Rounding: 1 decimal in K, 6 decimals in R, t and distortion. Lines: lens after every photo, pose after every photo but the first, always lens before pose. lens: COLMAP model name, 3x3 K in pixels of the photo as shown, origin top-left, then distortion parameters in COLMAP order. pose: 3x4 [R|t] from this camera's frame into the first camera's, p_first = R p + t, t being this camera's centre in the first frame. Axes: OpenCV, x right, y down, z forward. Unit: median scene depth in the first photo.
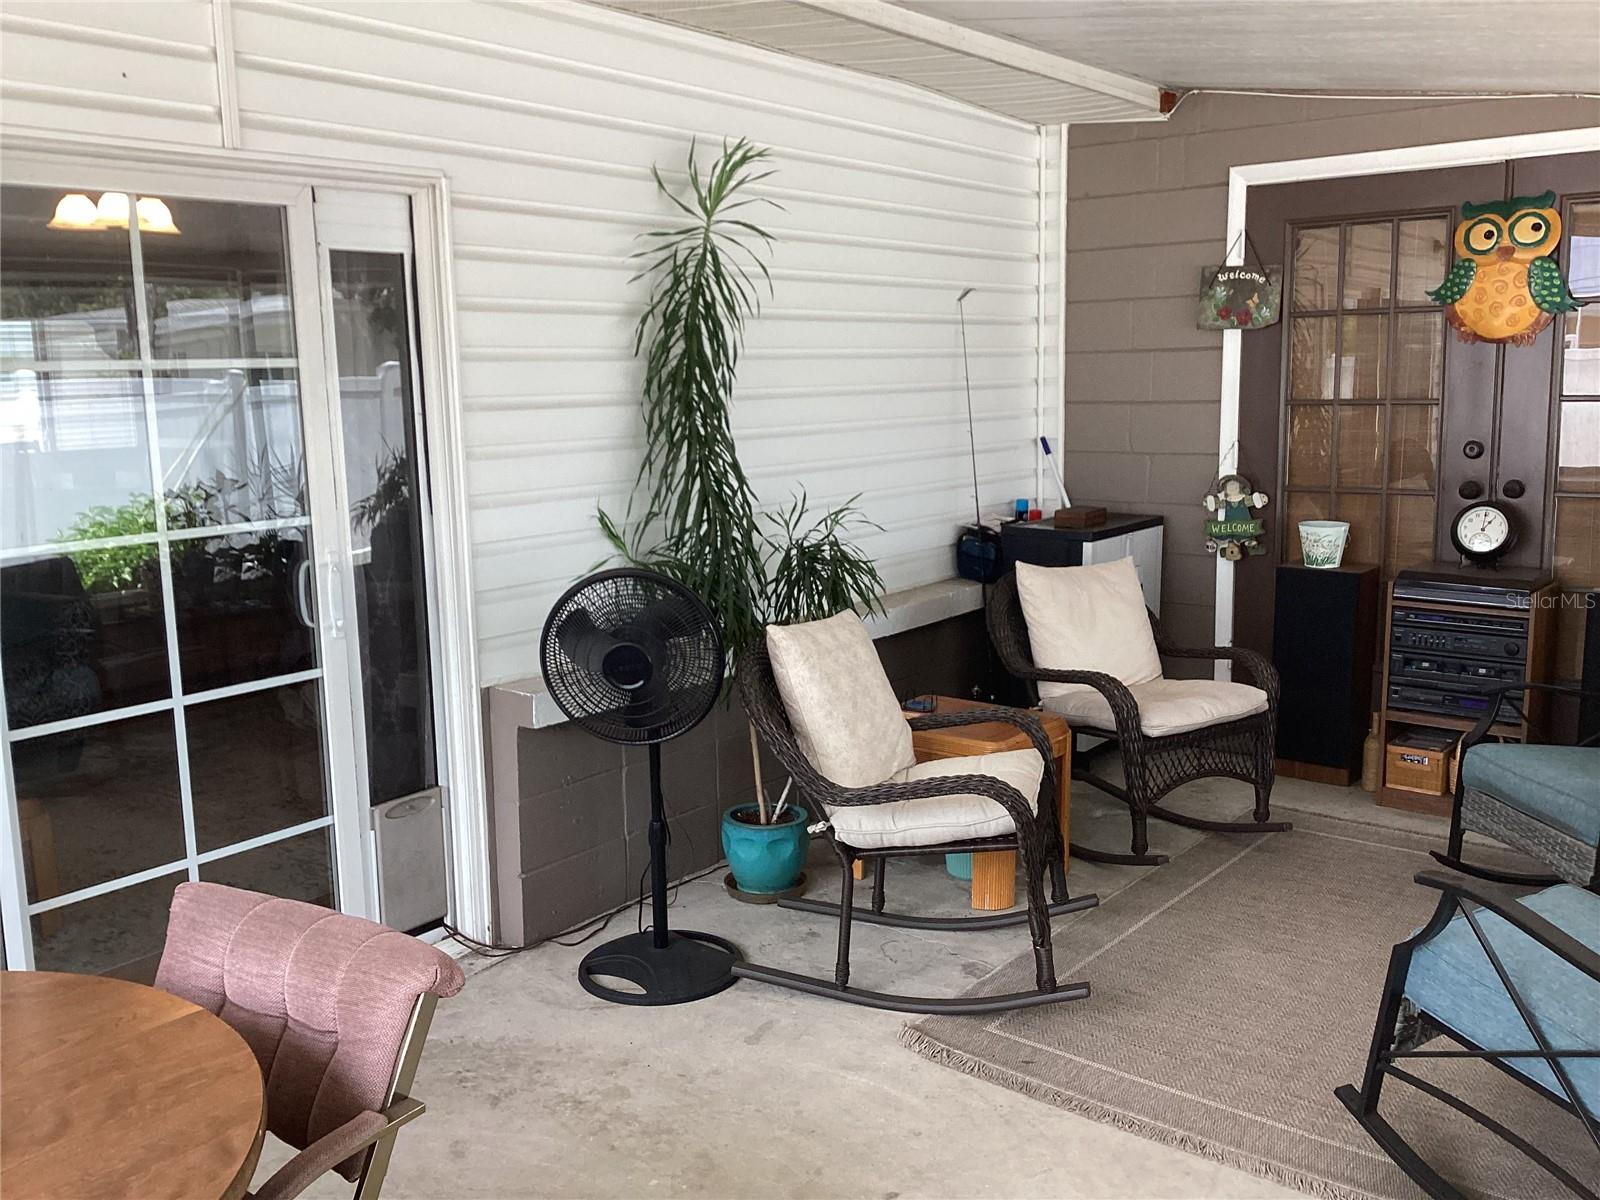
lens RADIAL K [[1444.8, 0, 800.0], [0, 1444.8, 600.0], [0, 0, 1]] dist [0.113962, -0.195014]
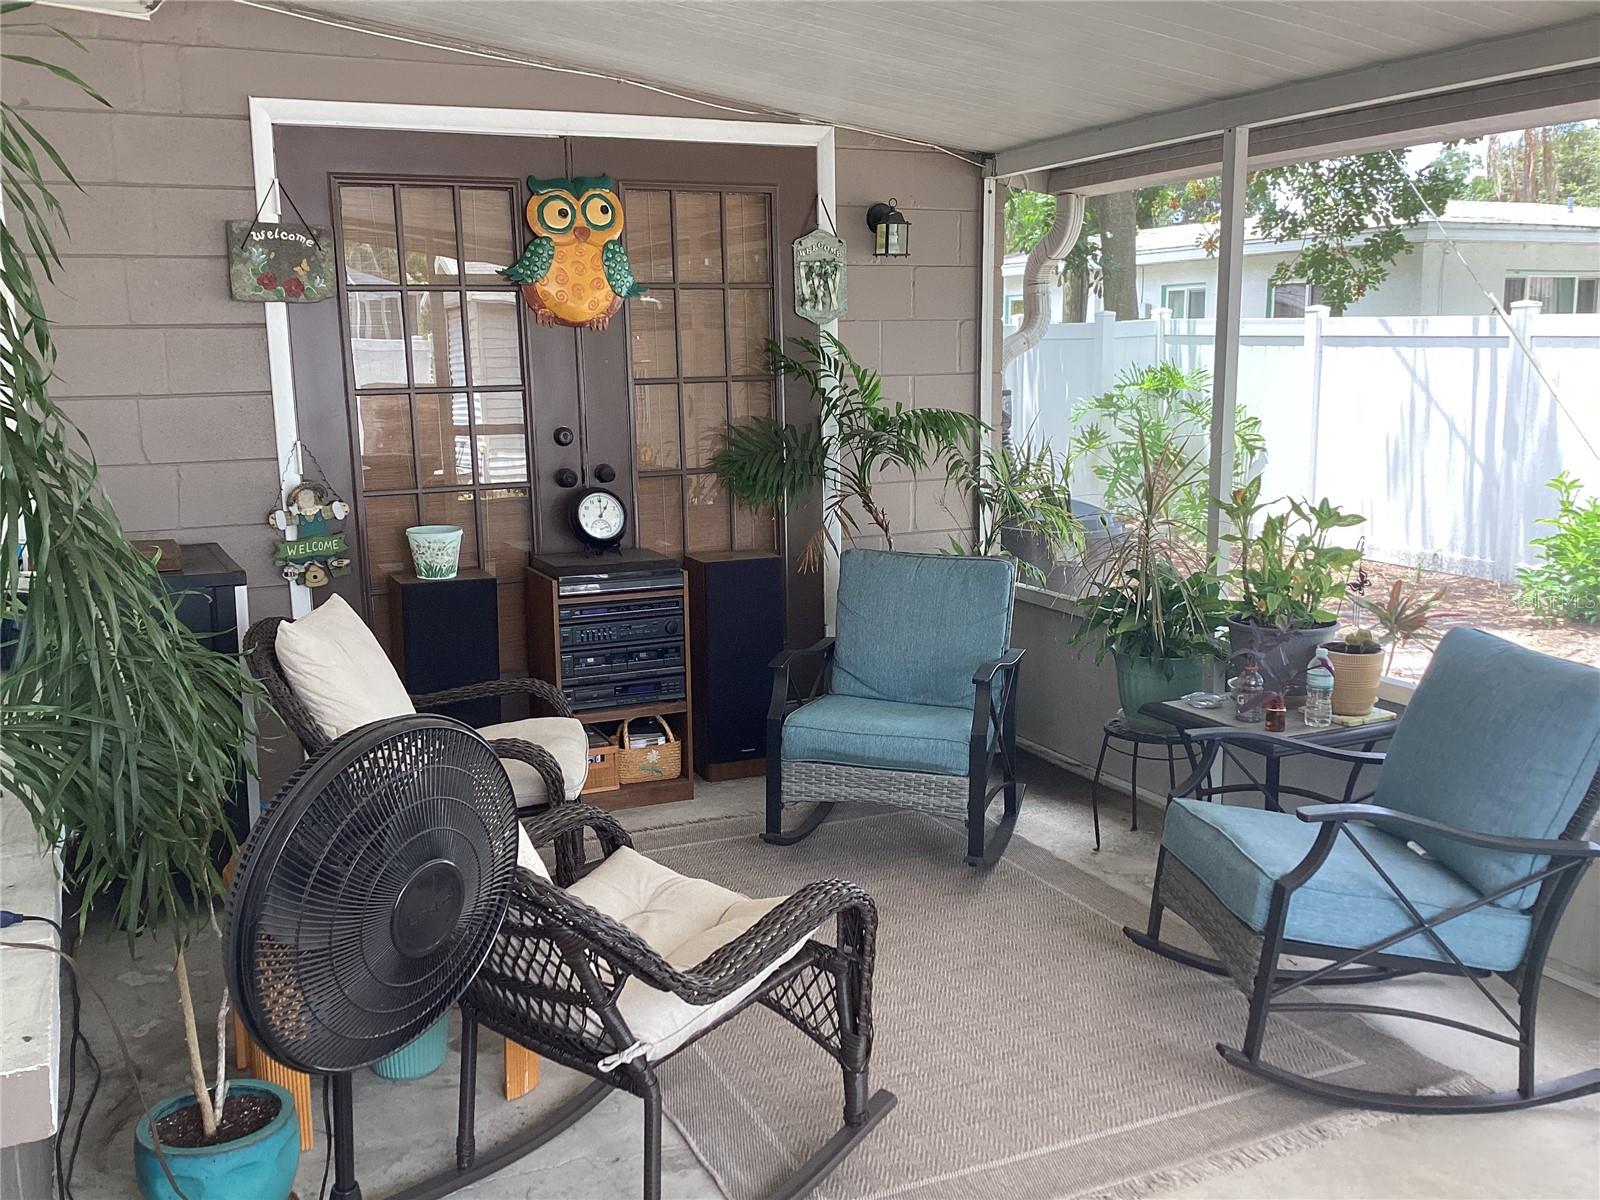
lens RADIAL K [[1444.8, 0, 800.0], [0, 1444.8, 600.0], [0, 0, 1]] dist [0.113962, -0.195014]
pose [[0.454349, -0.148702, 0.878325, -0.309751], [0.150892, 0.984569, 0.088634, -0.053344], [-0.877951, 0.092262, 0.469776, 0.392553]]
